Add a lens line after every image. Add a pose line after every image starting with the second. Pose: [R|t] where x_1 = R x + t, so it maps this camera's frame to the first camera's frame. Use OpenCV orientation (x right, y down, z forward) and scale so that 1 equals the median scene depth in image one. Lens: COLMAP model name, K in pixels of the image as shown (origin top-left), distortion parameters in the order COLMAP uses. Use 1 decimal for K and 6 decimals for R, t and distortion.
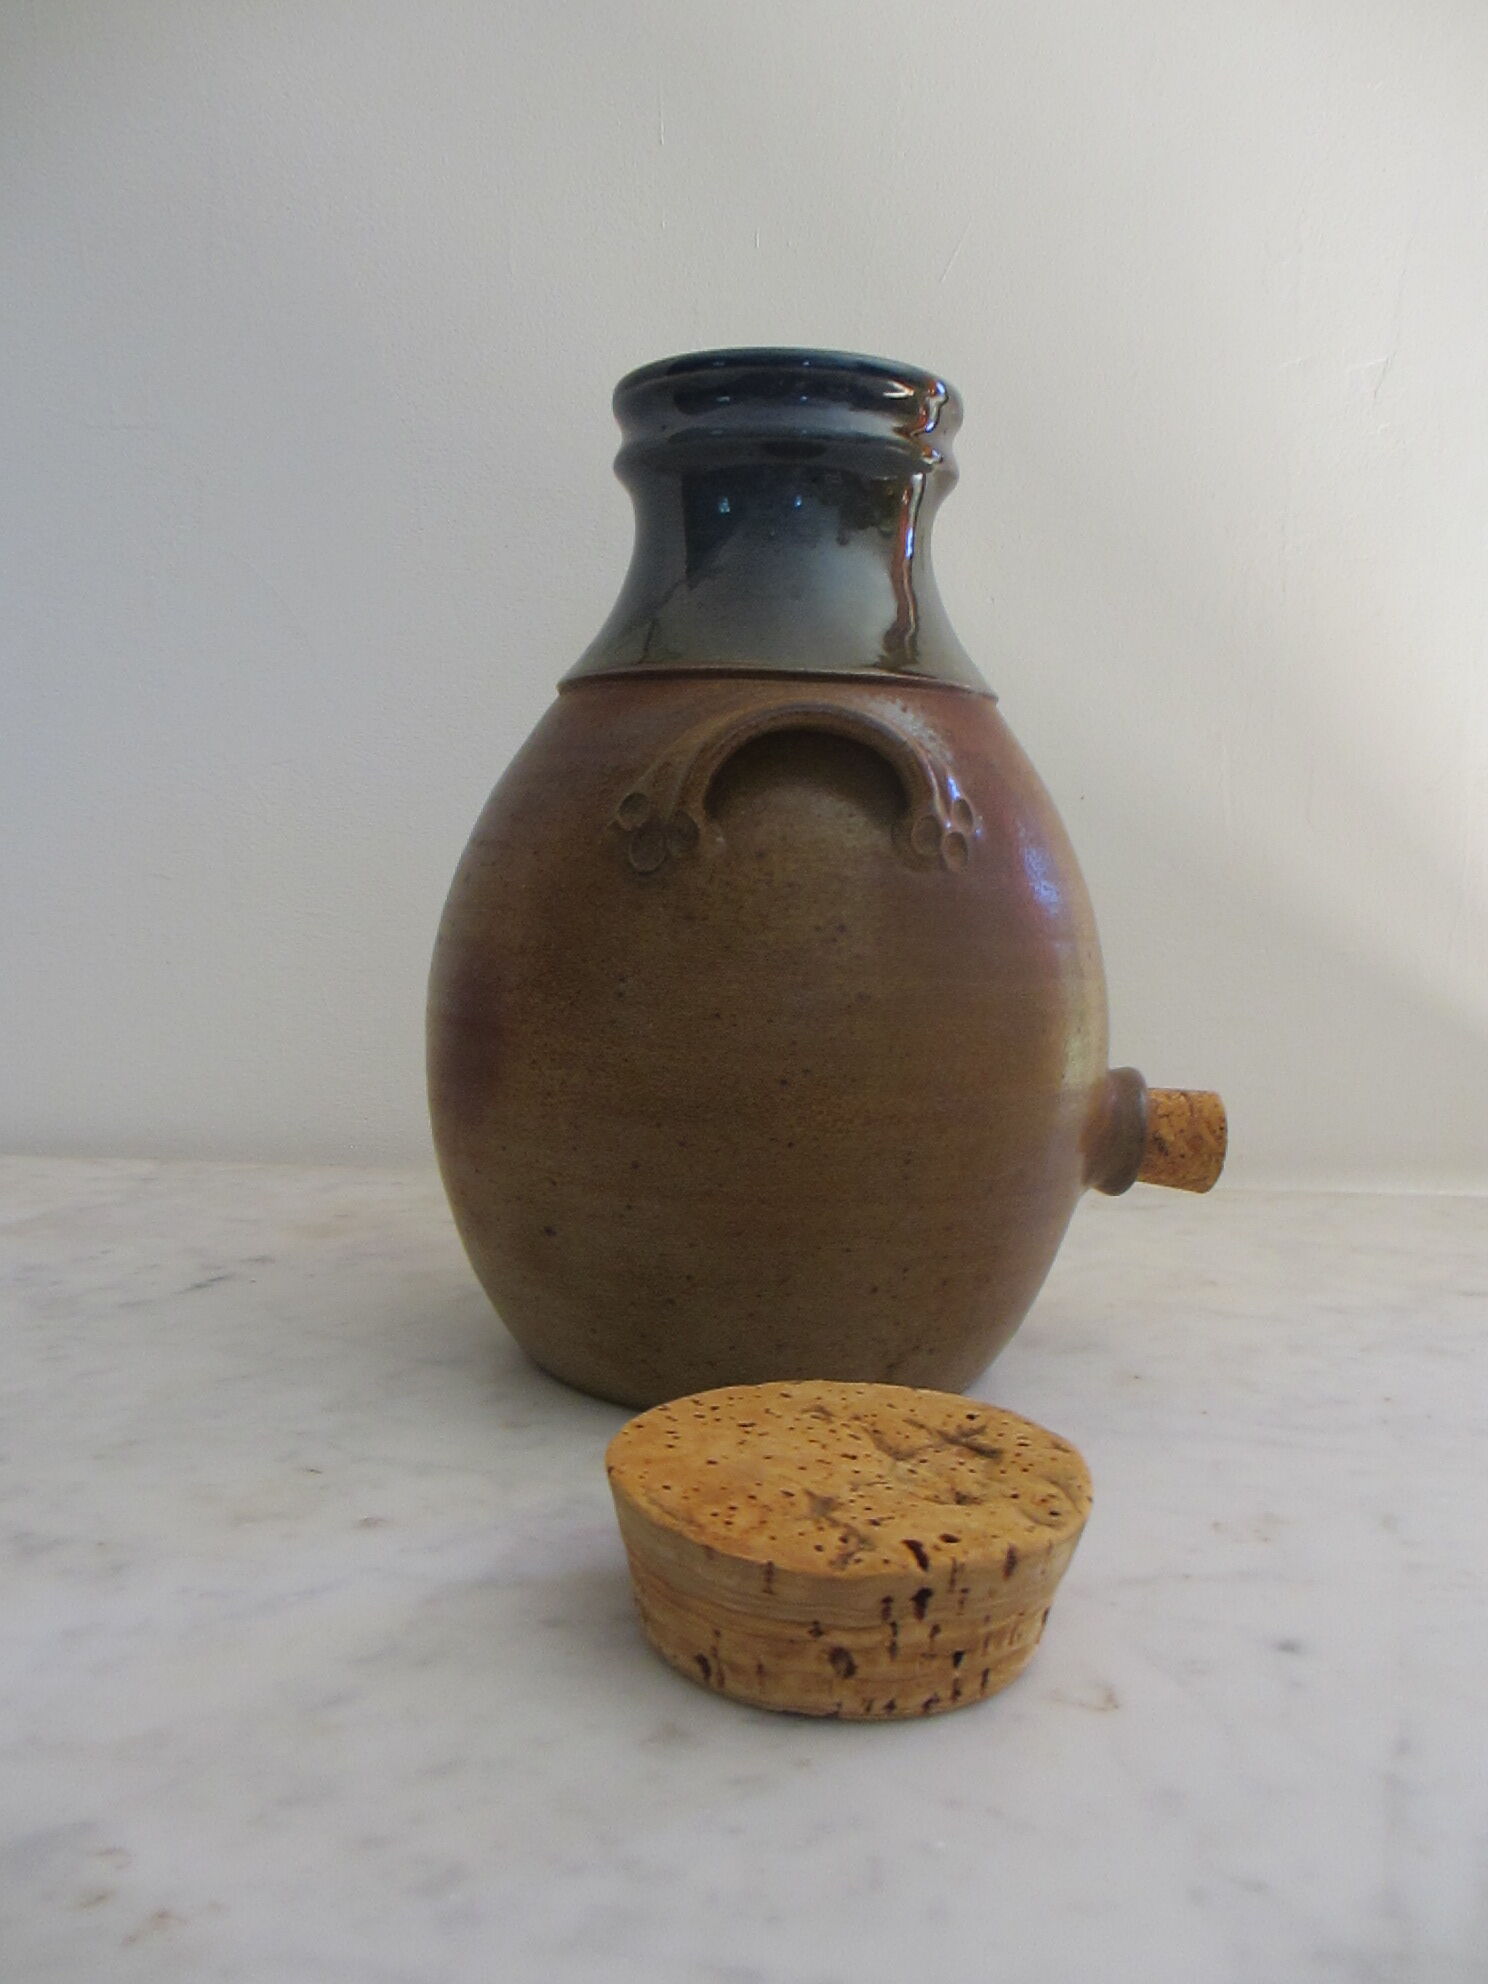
lens RADIAL K [[1638.2, 0, 744.0], [0, 1638.2, 992.0], [0, 0, 1]] dist [-0.031962, -0.009593]
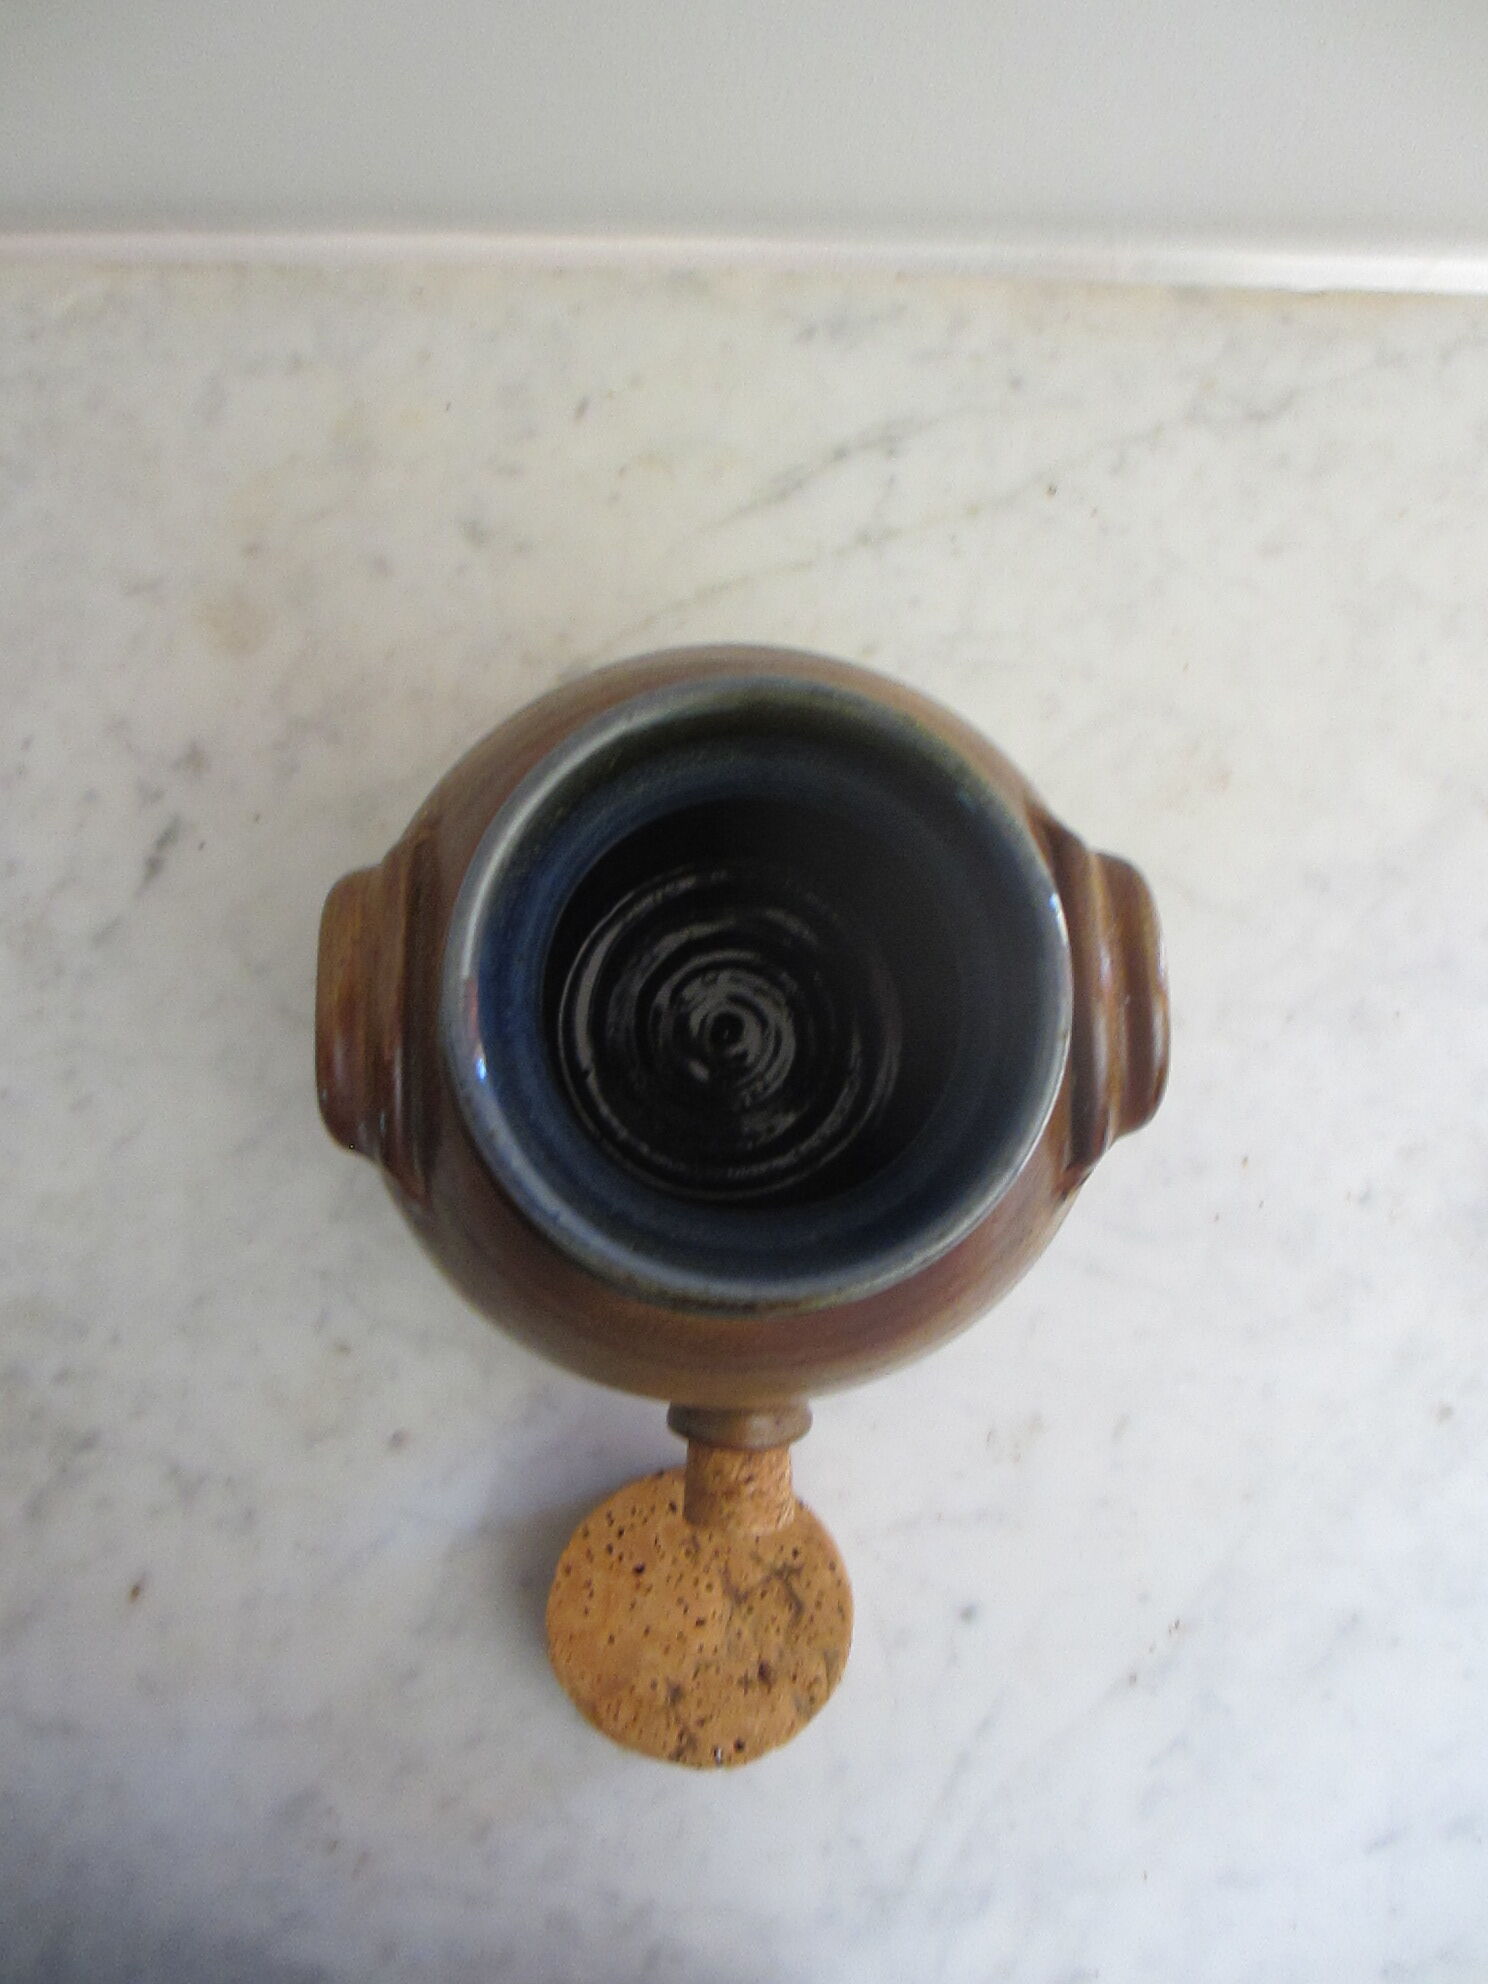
lens RADIAL K [[1638.2, 0, 744.0], [0, 1638.2, 992.0], [0, 0, 1]] dist [-0.031962, -0.009593]
pose [[0.996373, 0.085094, -0.000858, 0.058297], [-0.009319, 0.119130, 0.992835, -1.404619], [0.084587, -0.989225, 0.119491, 1.481851]]
